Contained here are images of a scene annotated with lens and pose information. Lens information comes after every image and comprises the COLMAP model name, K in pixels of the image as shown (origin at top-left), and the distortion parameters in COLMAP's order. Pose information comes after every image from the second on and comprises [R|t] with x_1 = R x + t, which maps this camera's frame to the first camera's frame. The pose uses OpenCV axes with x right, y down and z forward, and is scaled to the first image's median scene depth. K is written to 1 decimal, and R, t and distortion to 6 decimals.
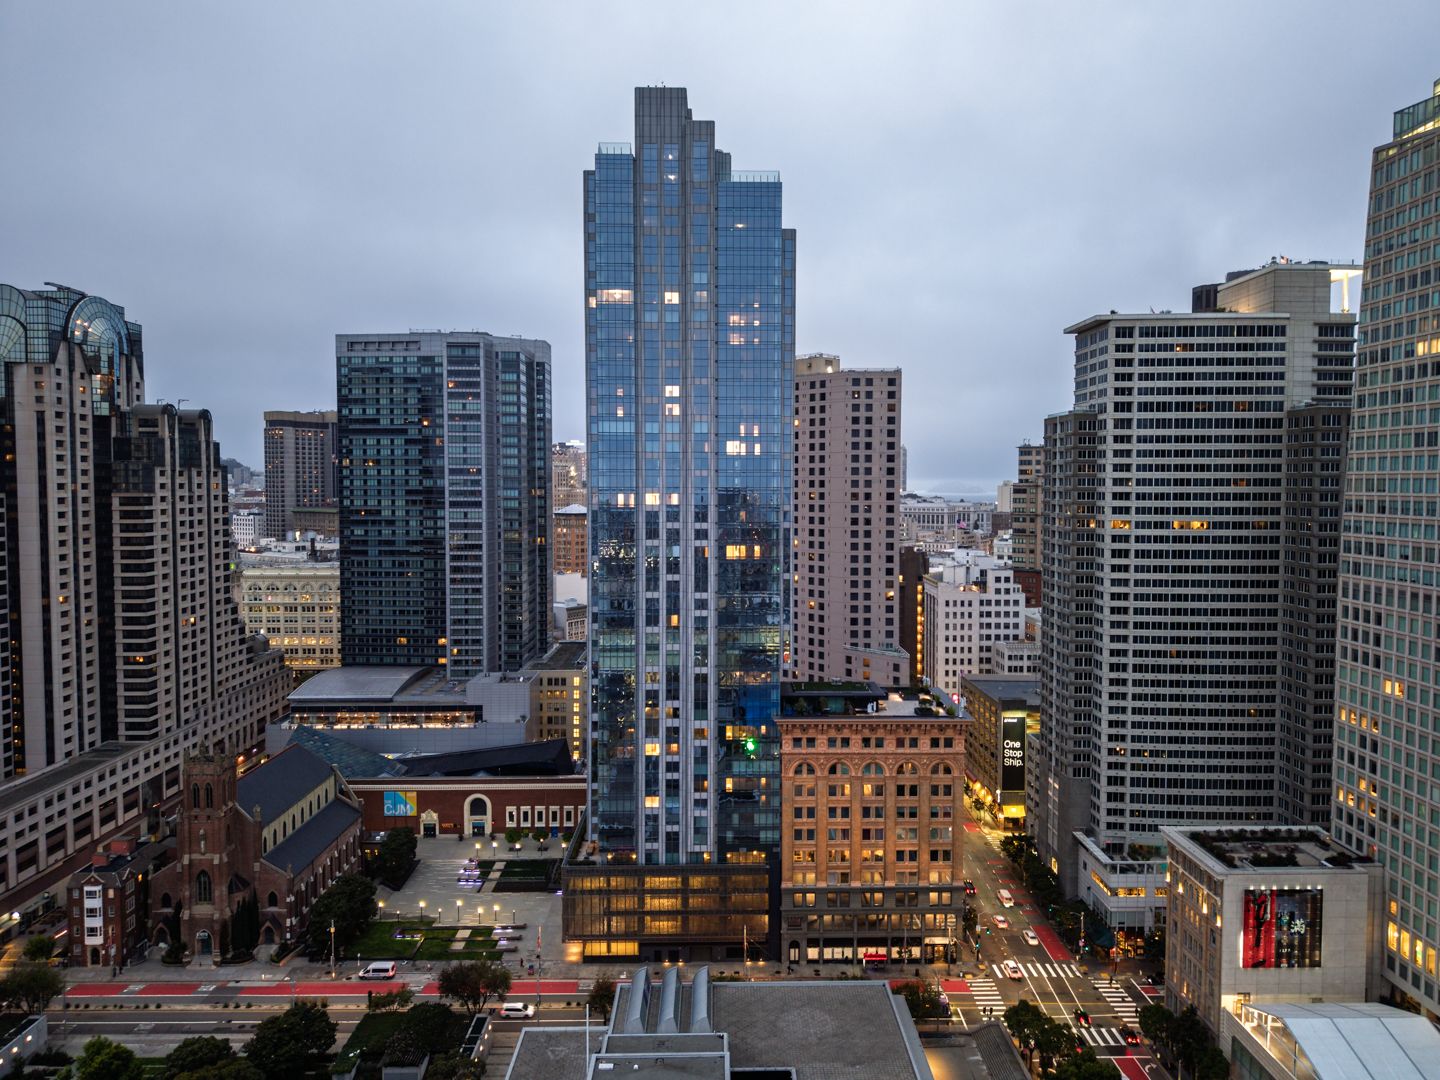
lens RADIAL K [[990.8, 0, 733.4], [0, 990.8, 528.5], [0, 0, 1]] dist [0.088651, -0.179984]
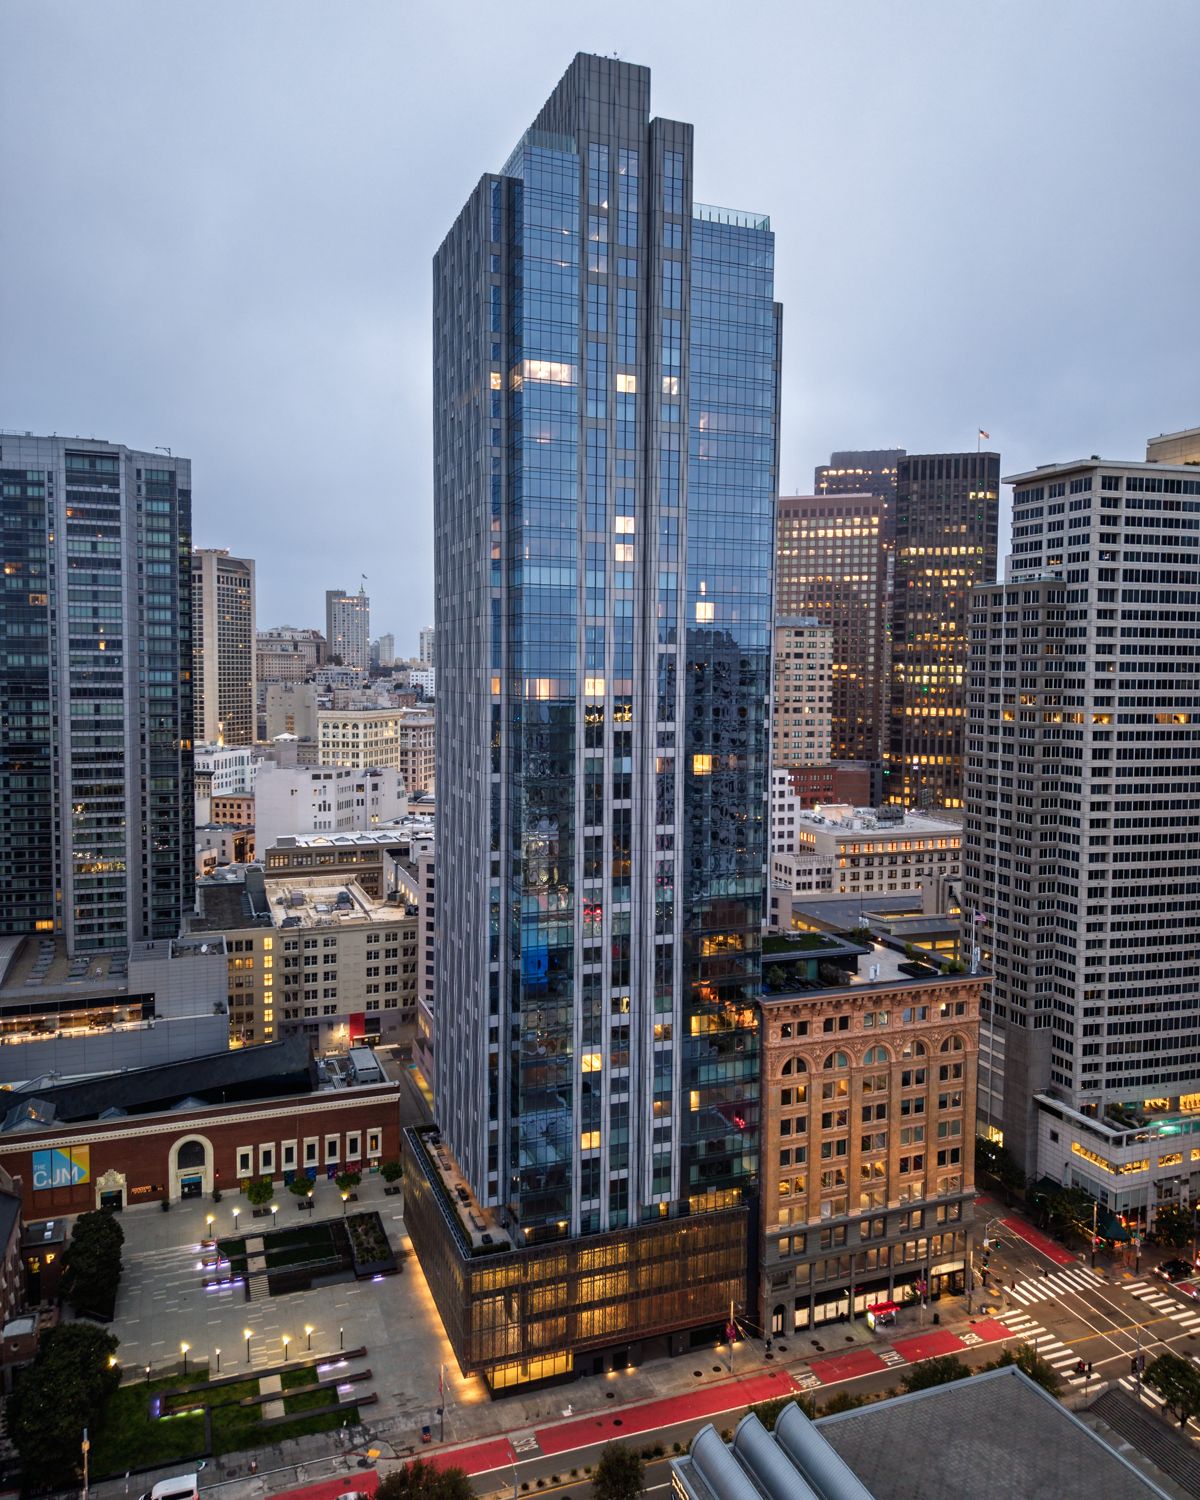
lens RADIAL K [[1084.5, 0, 602.4], [0, 1084.5, 731.5], [0, 0, 1]] dist [0.045427, -0.051928]
pose [[0.941748, -0.012990, 0.336068, -0.299223], [0.008400, 0.999851, 0.015106, -0.010204], [-0.336214, -0.011403, 0.941717, 0.294372]]
